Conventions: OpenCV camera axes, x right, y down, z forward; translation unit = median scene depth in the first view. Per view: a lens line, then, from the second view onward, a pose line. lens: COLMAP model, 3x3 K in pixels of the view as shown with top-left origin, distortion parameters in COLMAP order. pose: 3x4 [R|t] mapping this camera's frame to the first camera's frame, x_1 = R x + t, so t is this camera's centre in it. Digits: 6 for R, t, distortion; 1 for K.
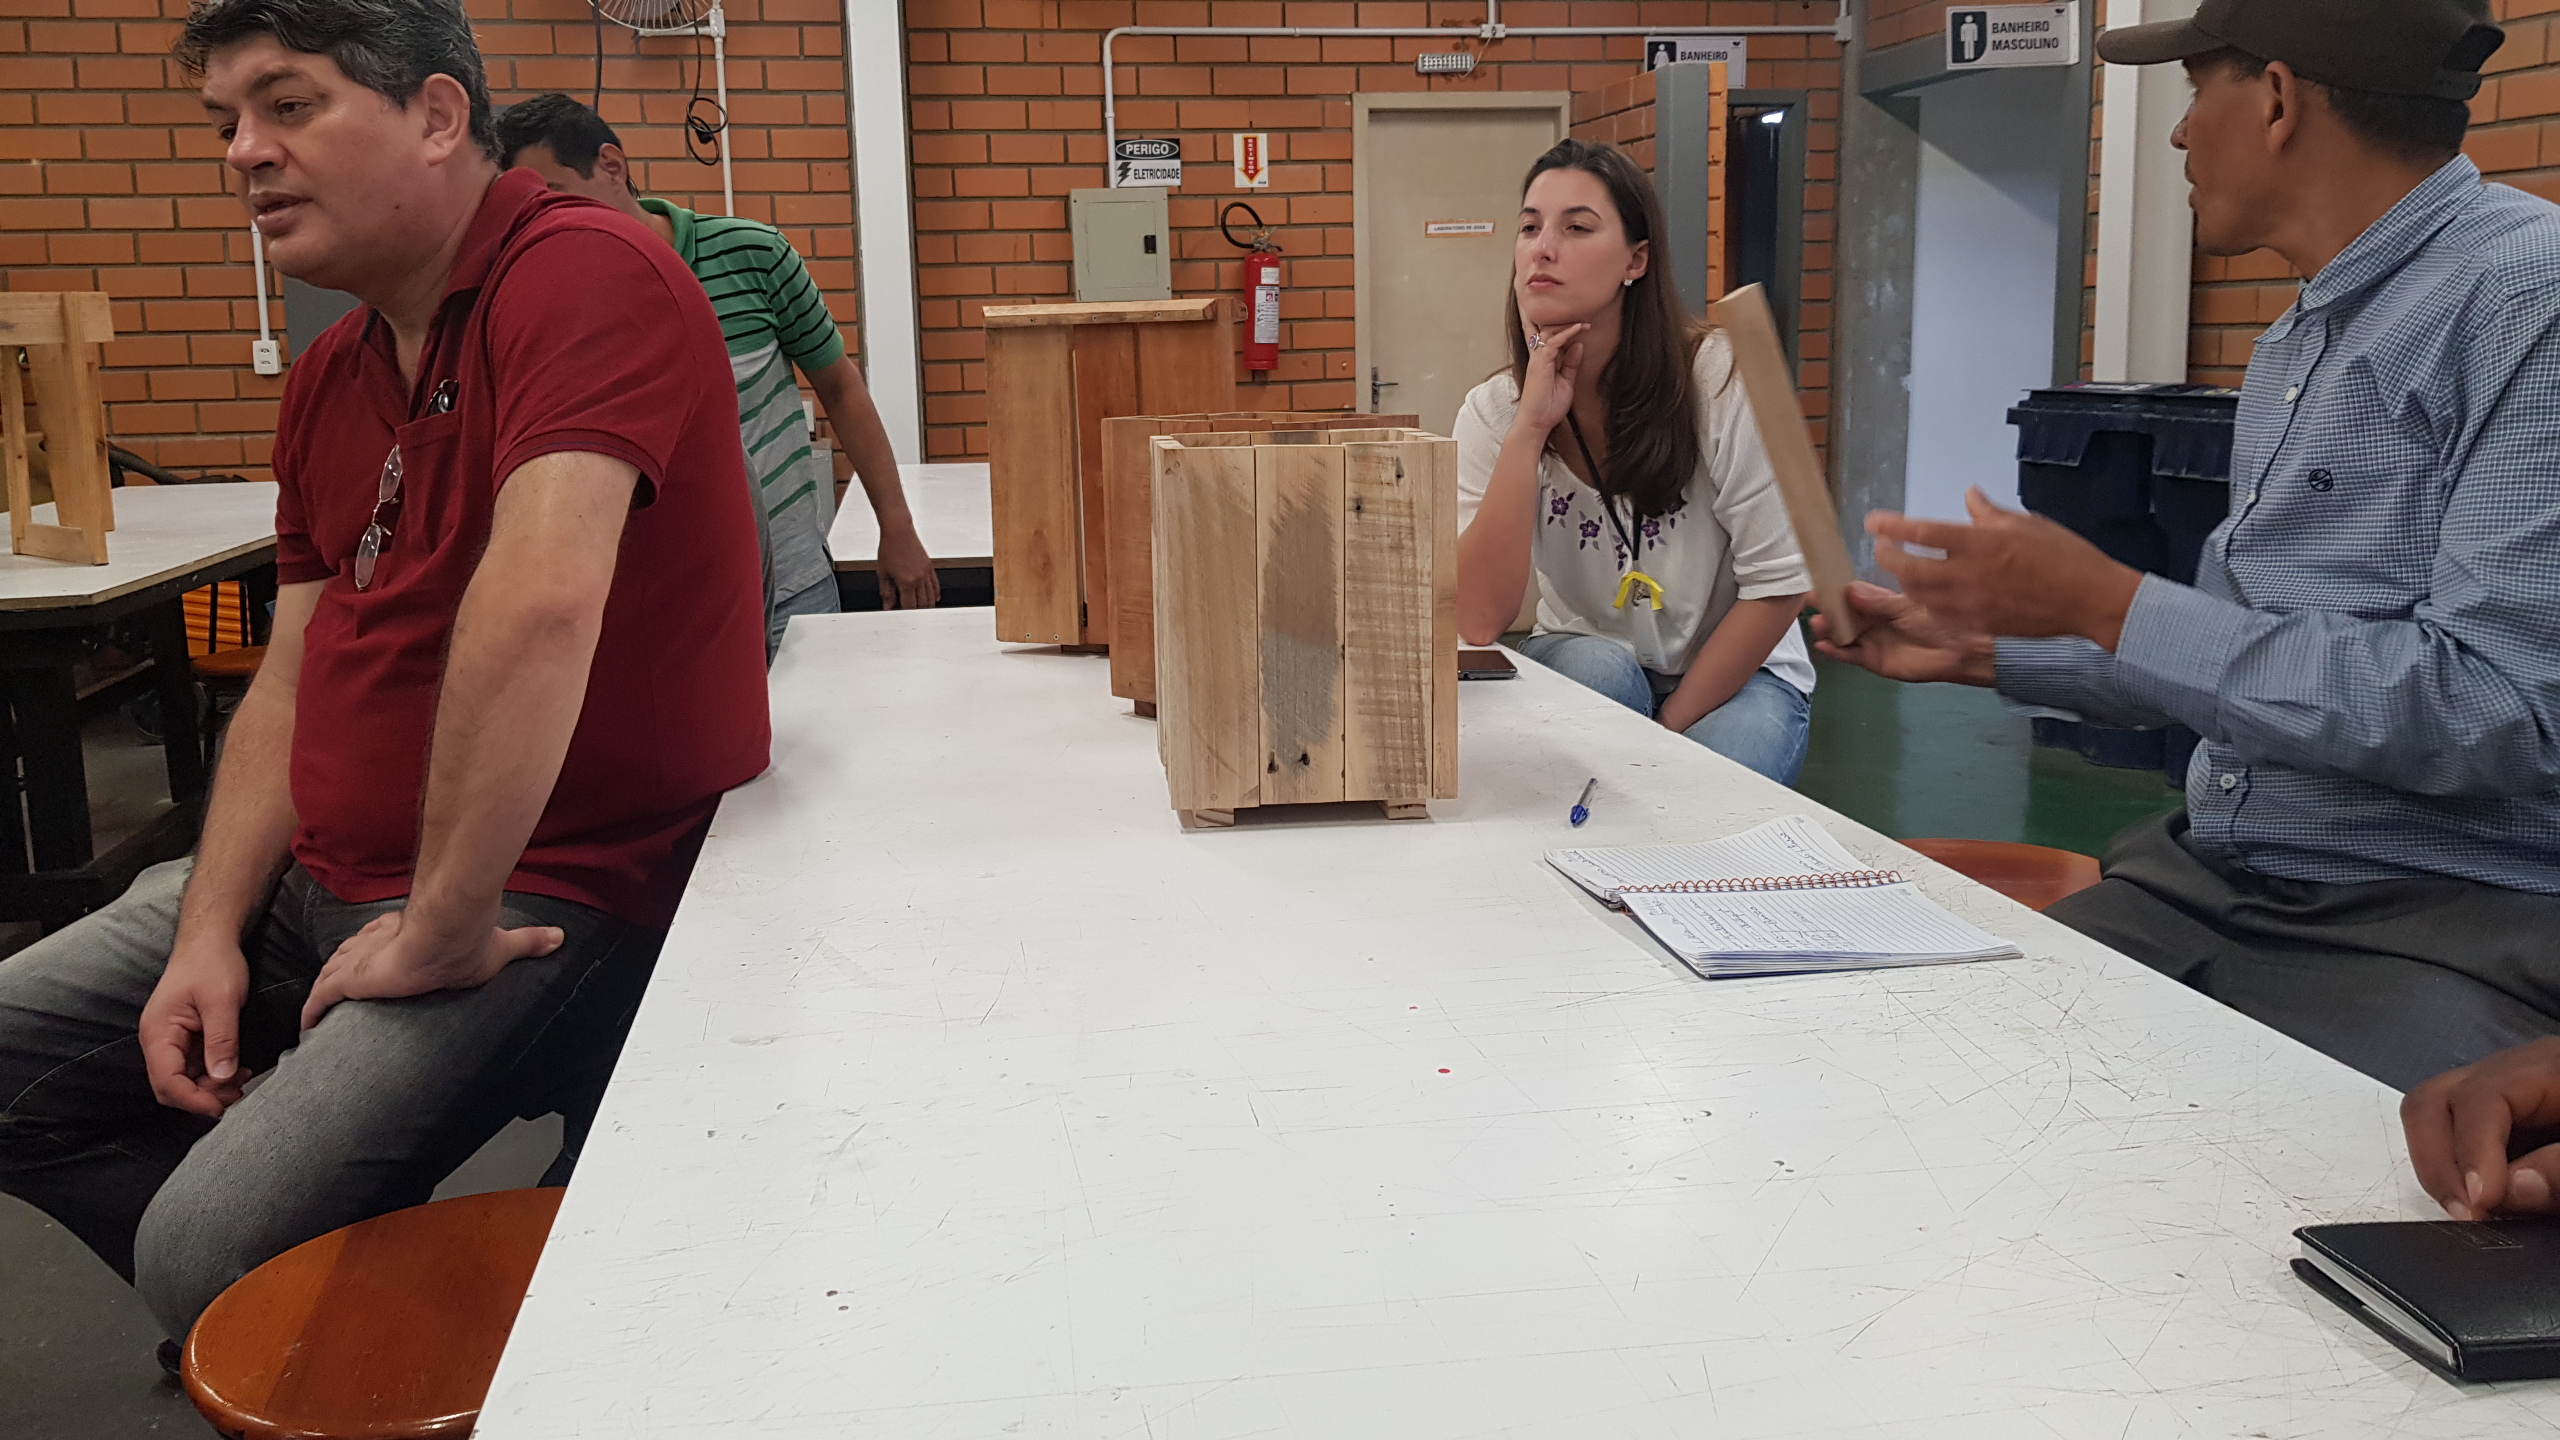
lens RADIAL K [[2038.5, 0, 1254.9], [0, 2038.5, 698.0], [0, 0, 1]] dist [0.047036, -0.116616]
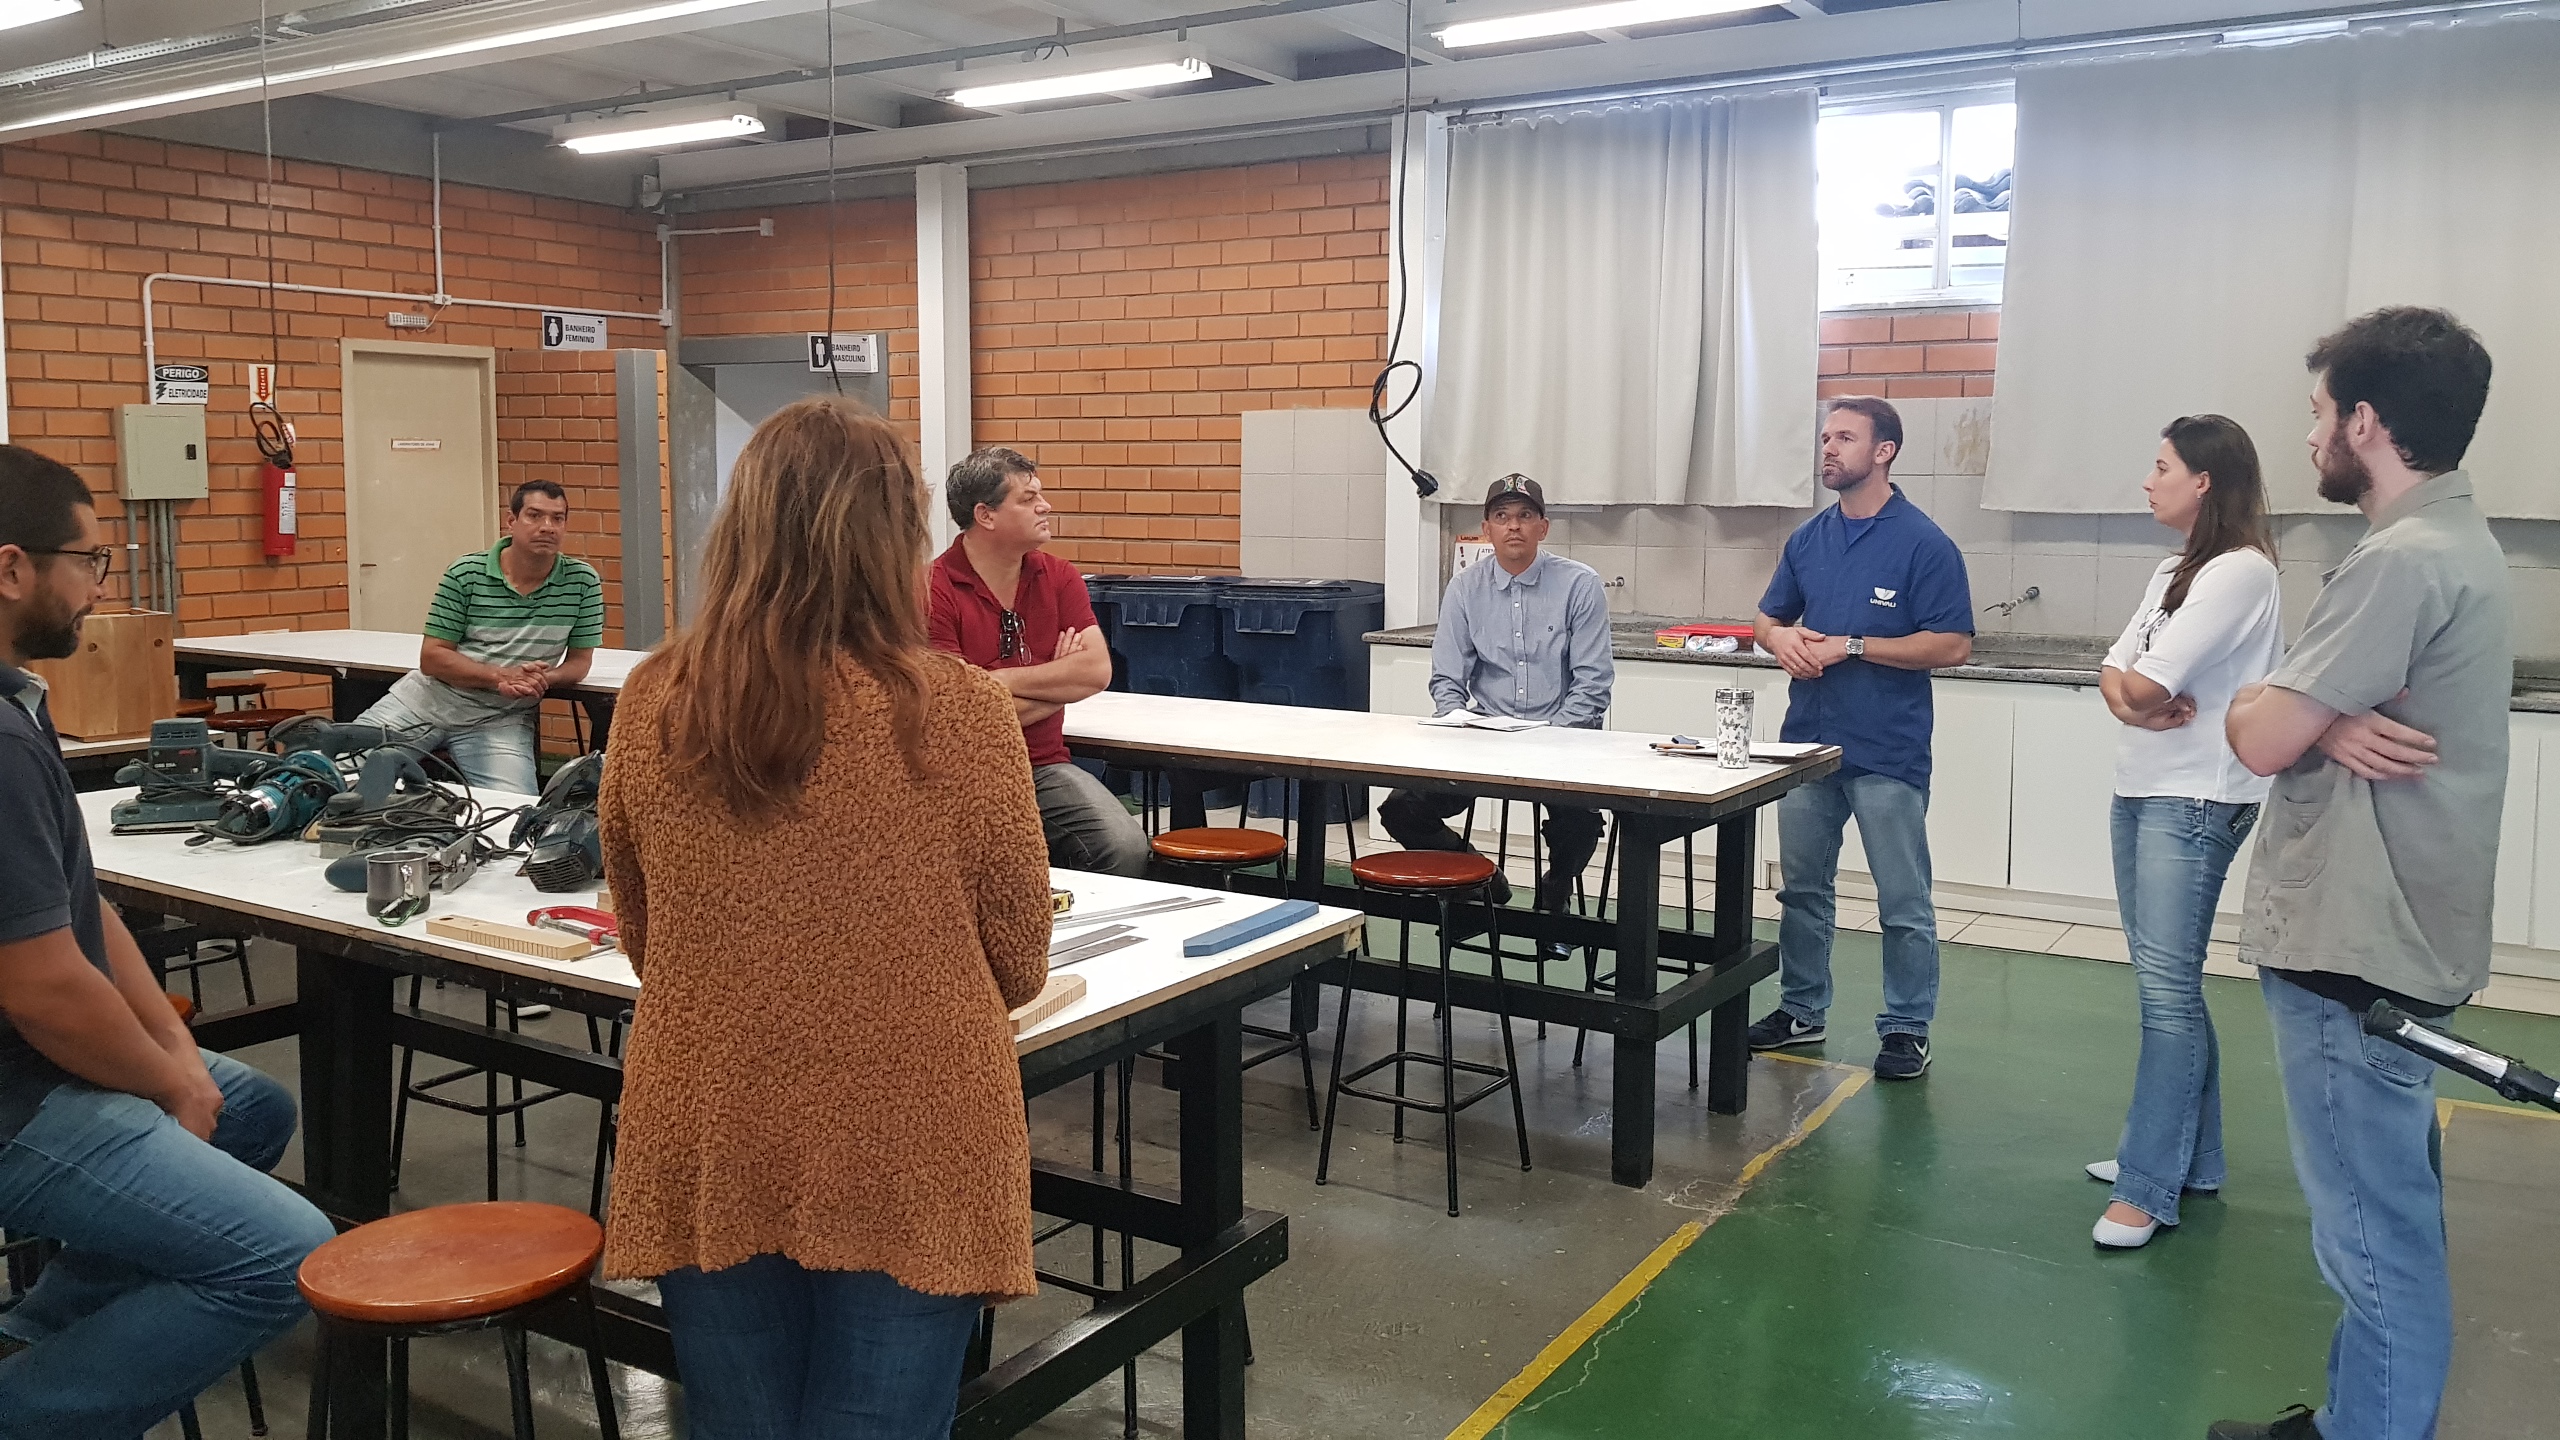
lens RADIAL K [[2038.5, 0, 1286.4], [0, 2038.5, 712.7], [0, 0, 1]] dist [0.047036, -0.116616]
pose [[0.672703, -0.057572, 0.737669, -0.513850], [0.103914, 0.994438, -0.017151, 0.017759], [-0.732579, 0.088192, 0.674944, -0.268561]]
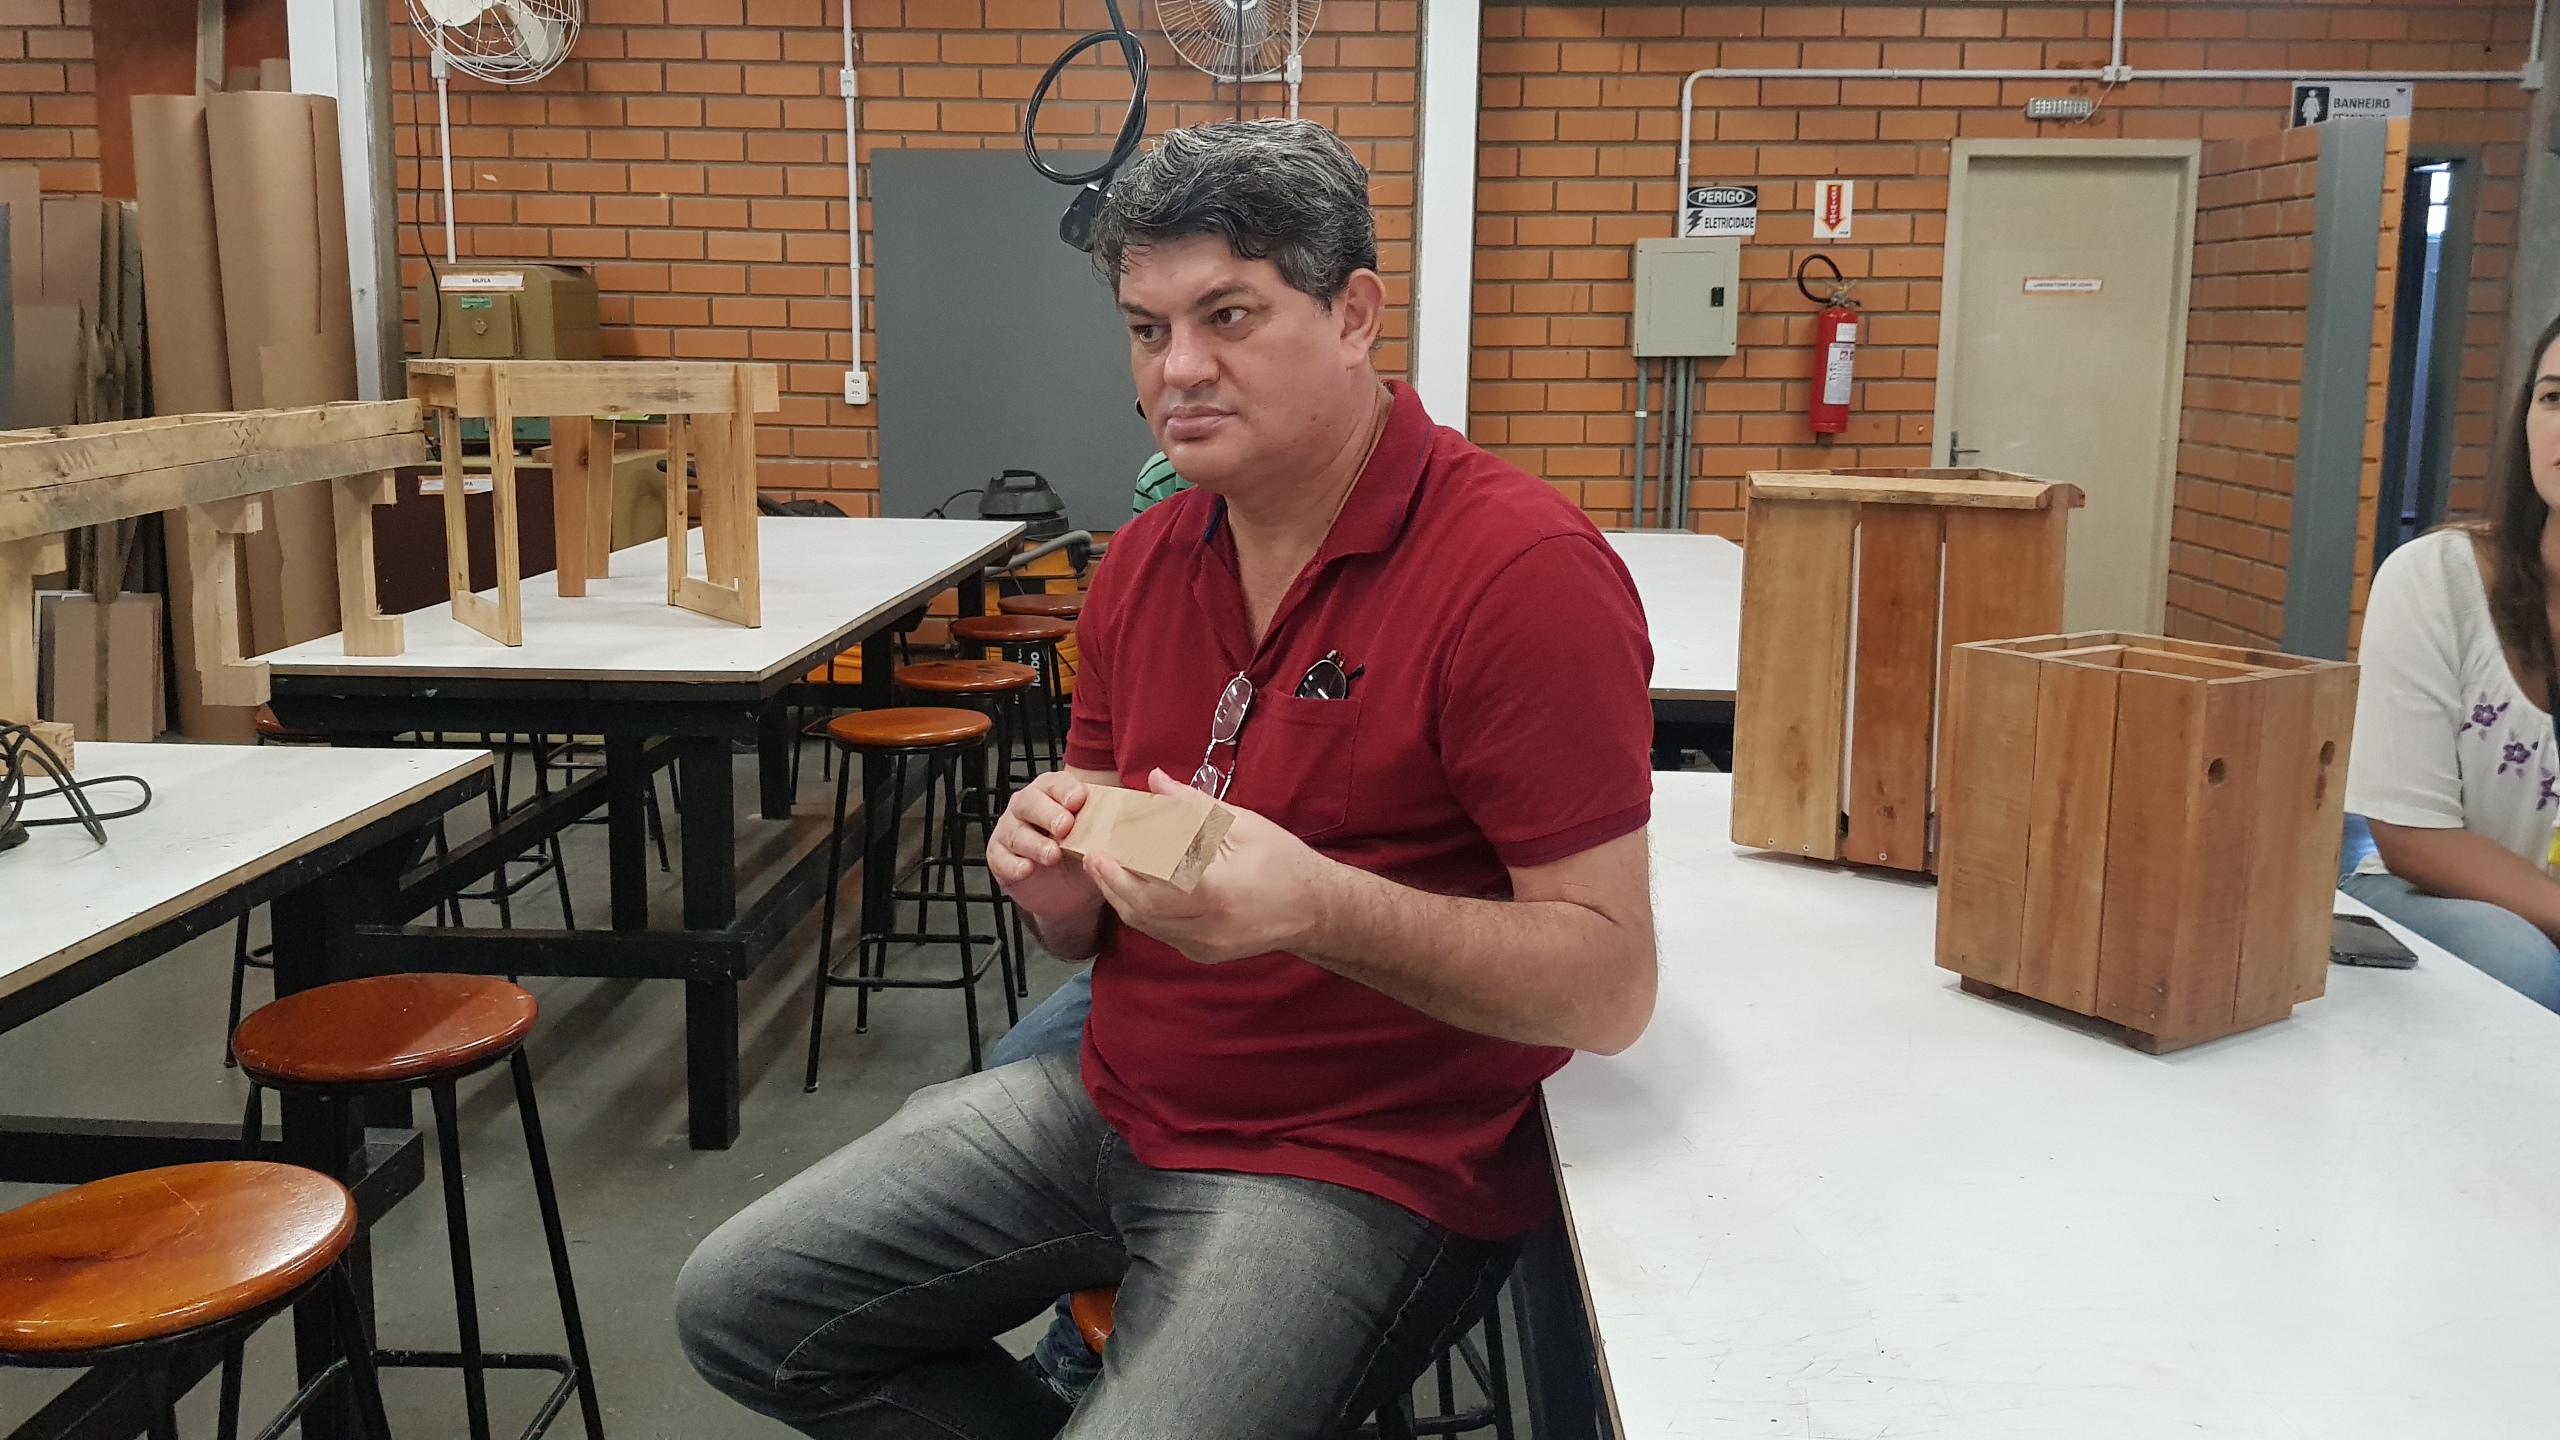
lens RADIAL K [[2038.5, 0, 1222.8], [0, 2038.5, 680.2], [0, 0, 1]] dist [0.047036, -0.116616]
pose [[0.969791, 0.069072, -0.233952, -0.039518], [-0.072213, 0.997377, -0.004876, -0.022316], [0.233002, 0.021623, 0.972236, 0.022764]]
